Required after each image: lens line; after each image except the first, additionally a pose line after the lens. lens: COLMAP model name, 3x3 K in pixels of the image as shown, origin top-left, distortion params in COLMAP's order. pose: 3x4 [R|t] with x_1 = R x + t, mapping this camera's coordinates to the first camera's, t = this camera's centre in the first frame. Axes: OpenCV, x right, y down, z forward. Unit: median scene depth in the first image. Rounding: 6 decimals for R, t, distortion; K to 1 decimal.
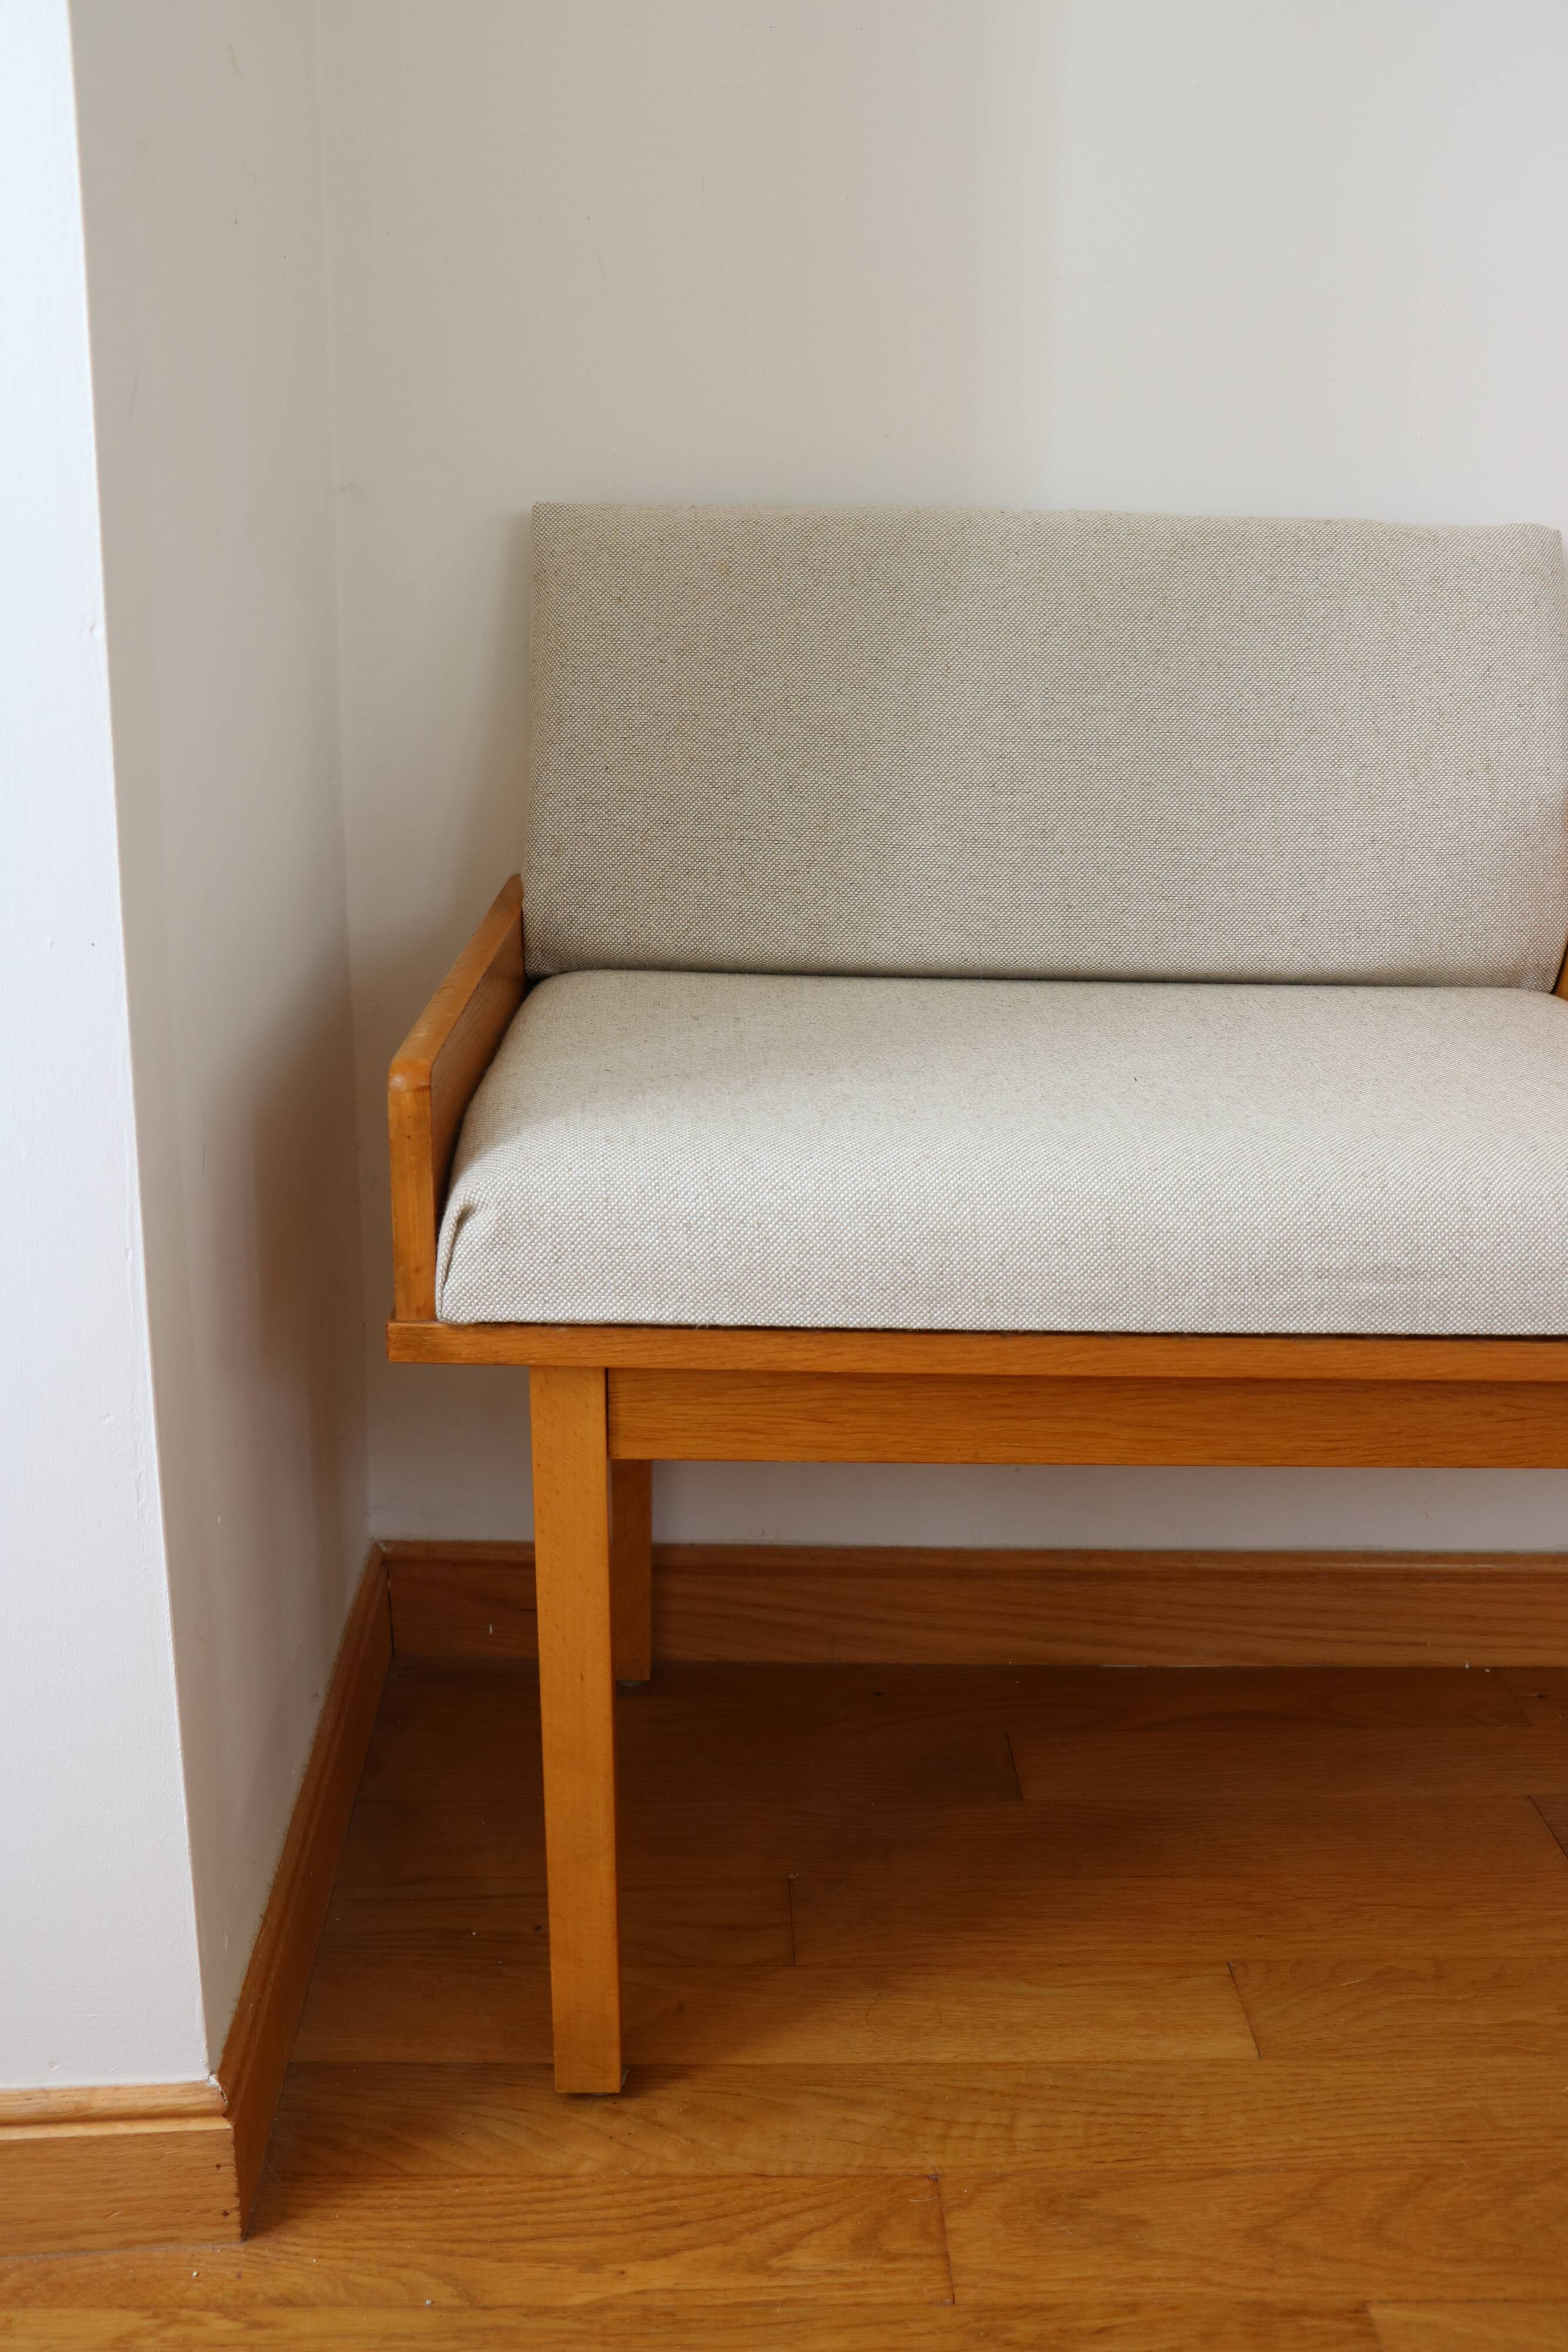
lens RADIAL K [[2142.3, 0, 765.4], [0, 2142.3, 1273.6], [0, 0, 1]] dist [-0.069860, 0.000000]
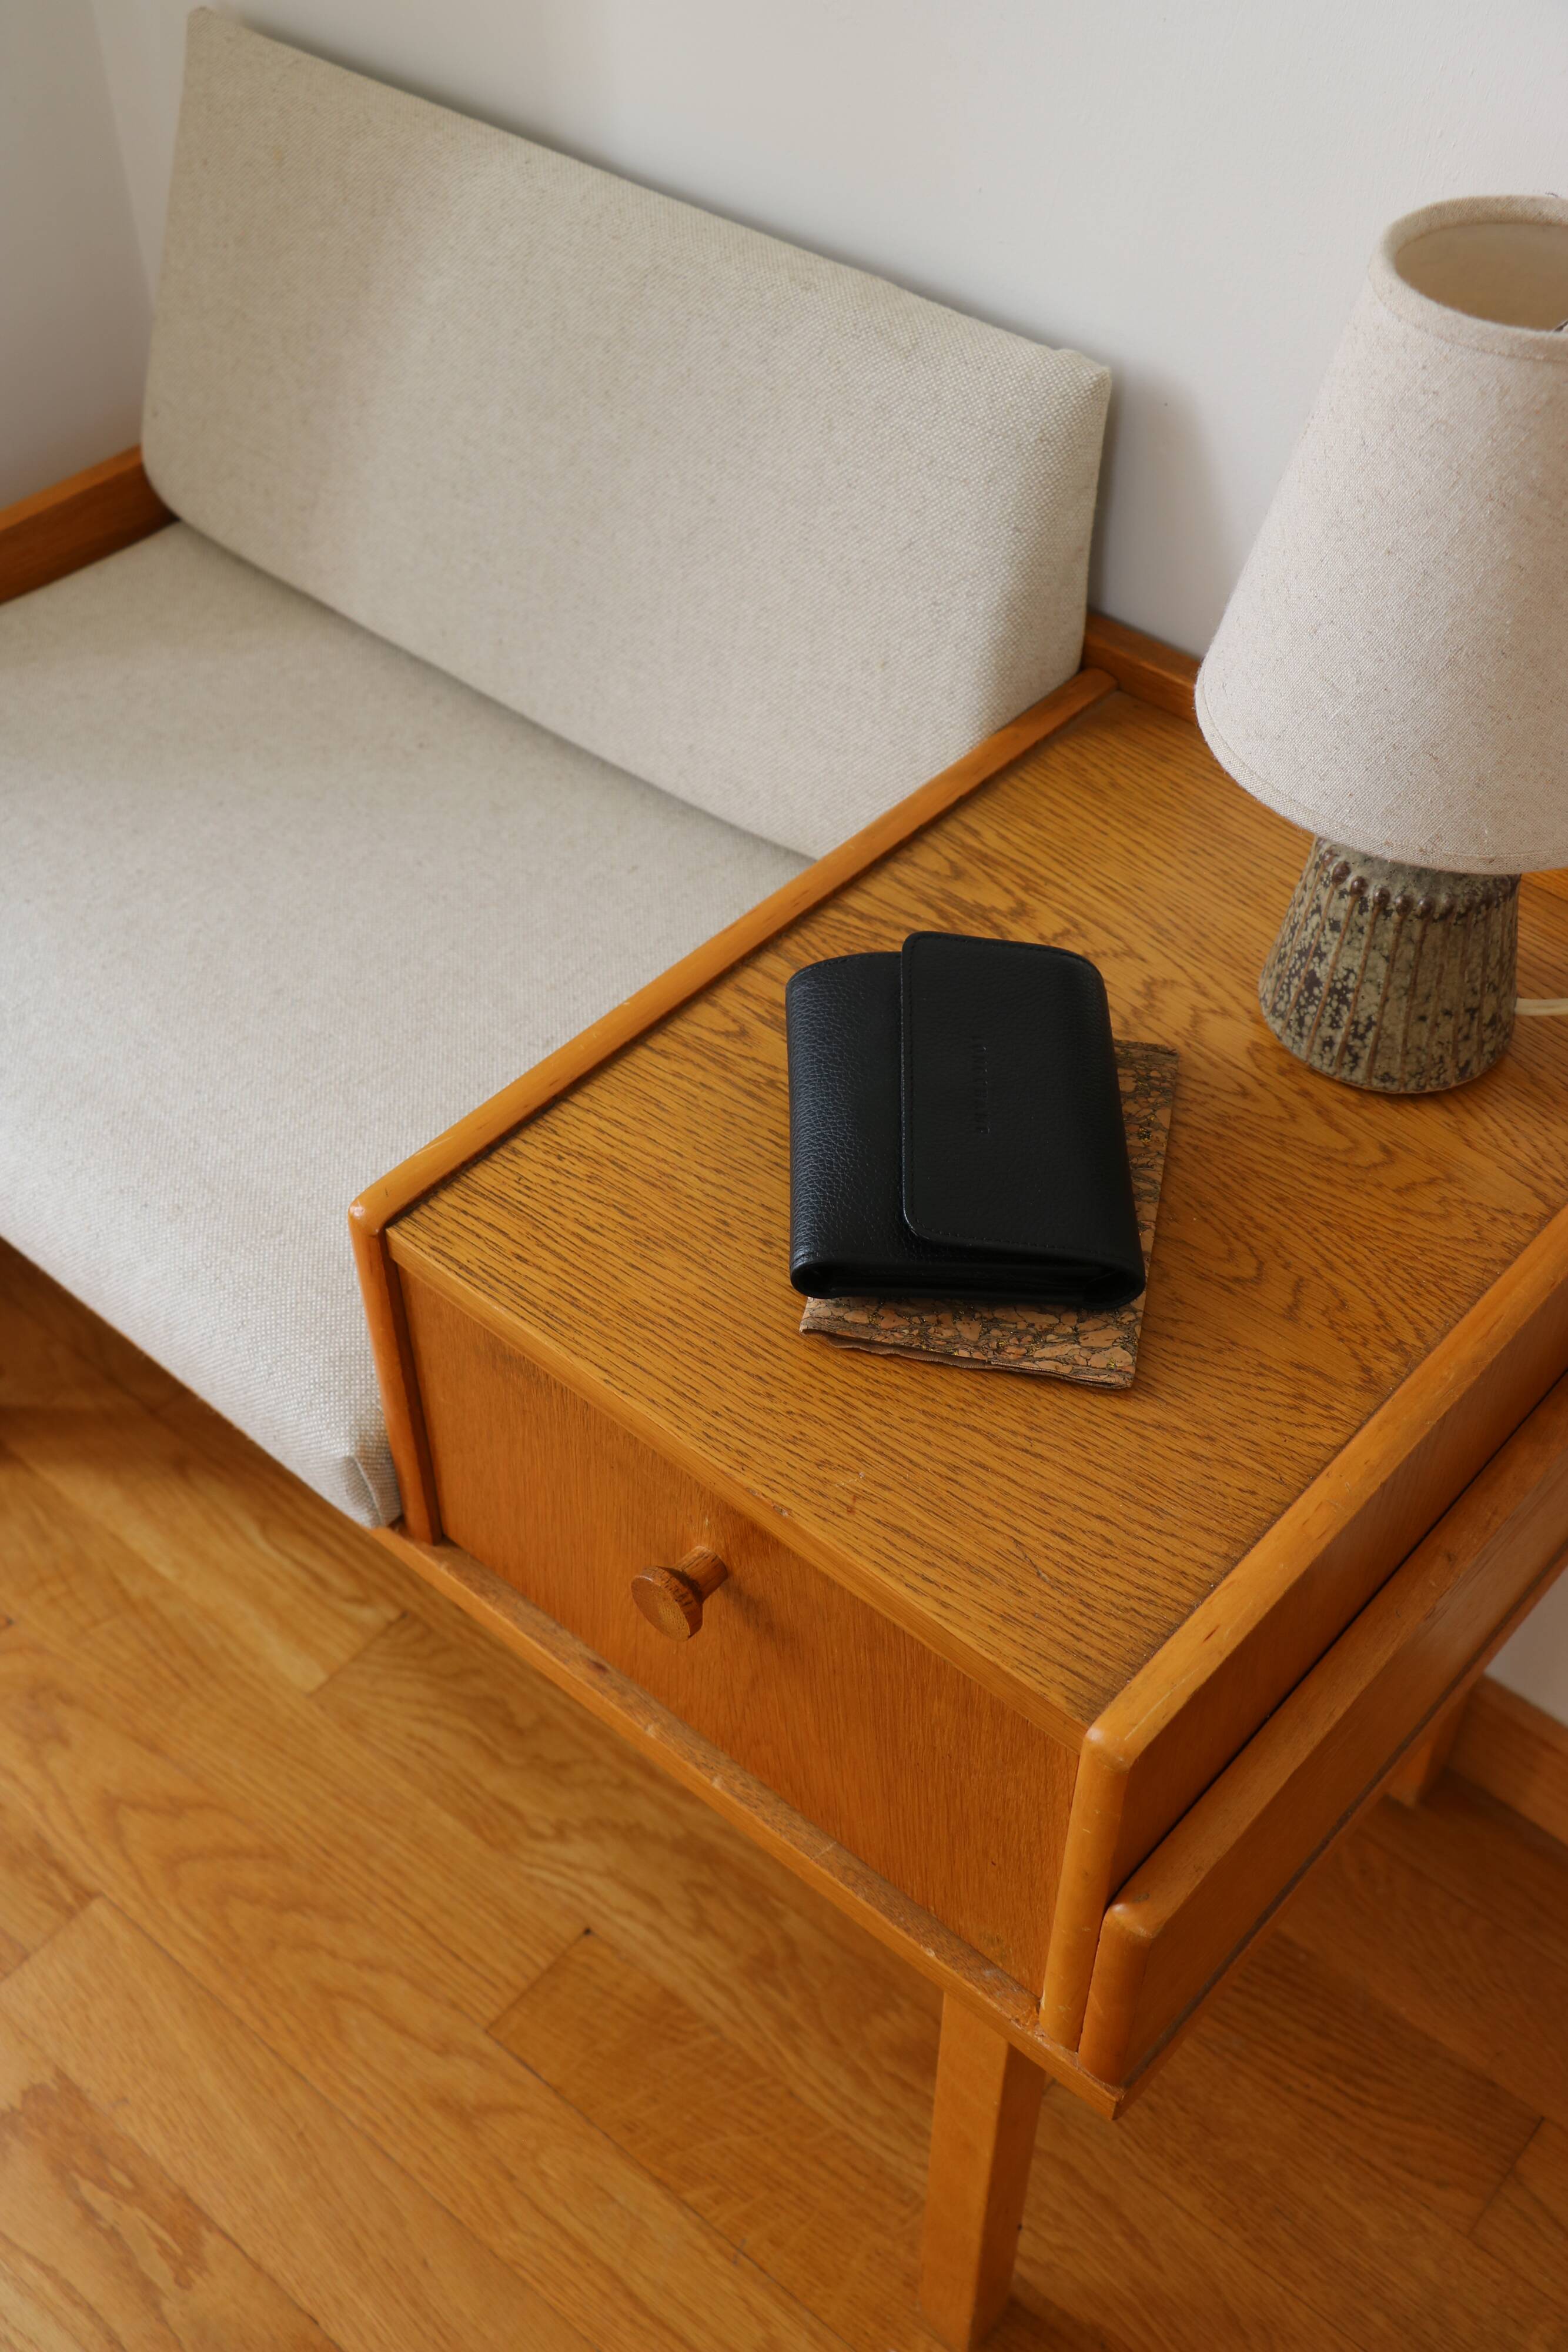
lens RADIAL K [[2431.6, 0, 806.2], [0, 2431.6, 1183.8], [0, 0, 1]] dist [-0.014534, 0.000000]
pose [[0.747070, 0.468410, -0.471676, 0.895385], [-0.210807, 0.839875, 0.500170, -0.558921], [0.630434, -0.274229, 0.726190, 0.277136]]
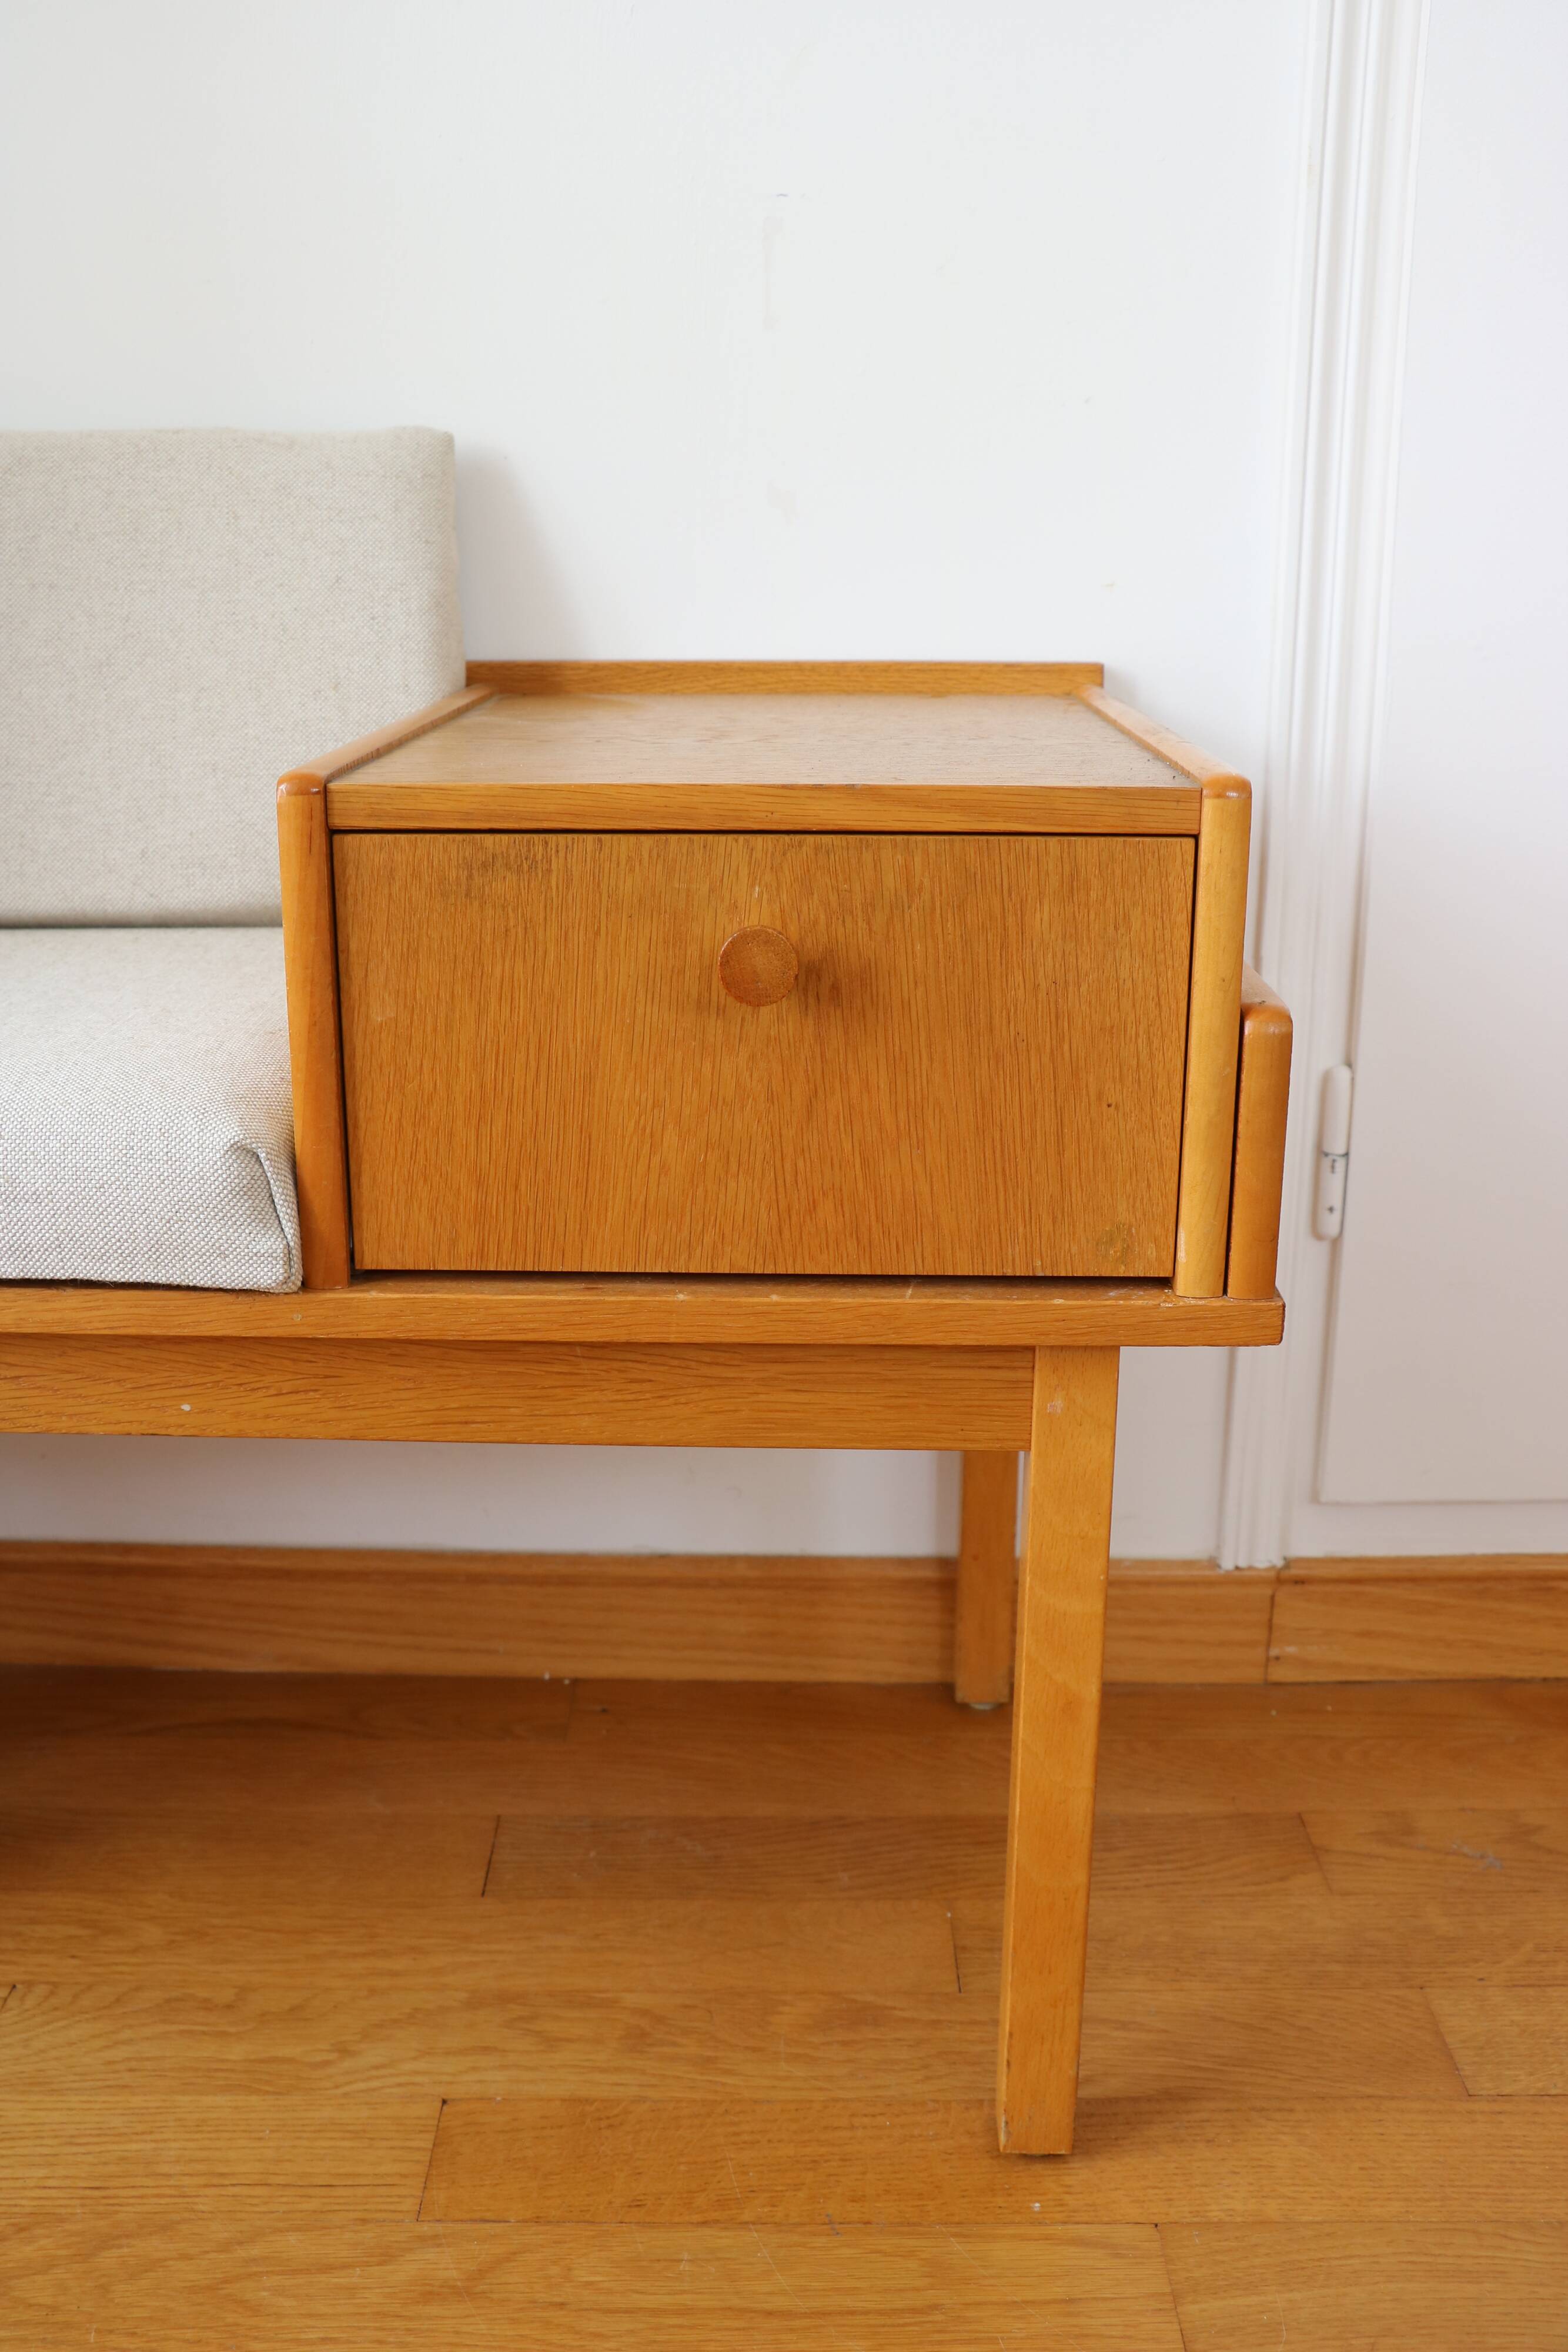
lens RADIAL K [[2142.3, 0, 722.4], [0, 2142.3, 1264.8], [0, 0, 1]] dist [-0.069860, 0.000000]
pose [[0.998925, -0.001223, -0.046338, 0.583786], [0.000294, 0.999799, -0.020039, 0.032570], [0.046353, 0.020004, 0.998725, 0.095213]]
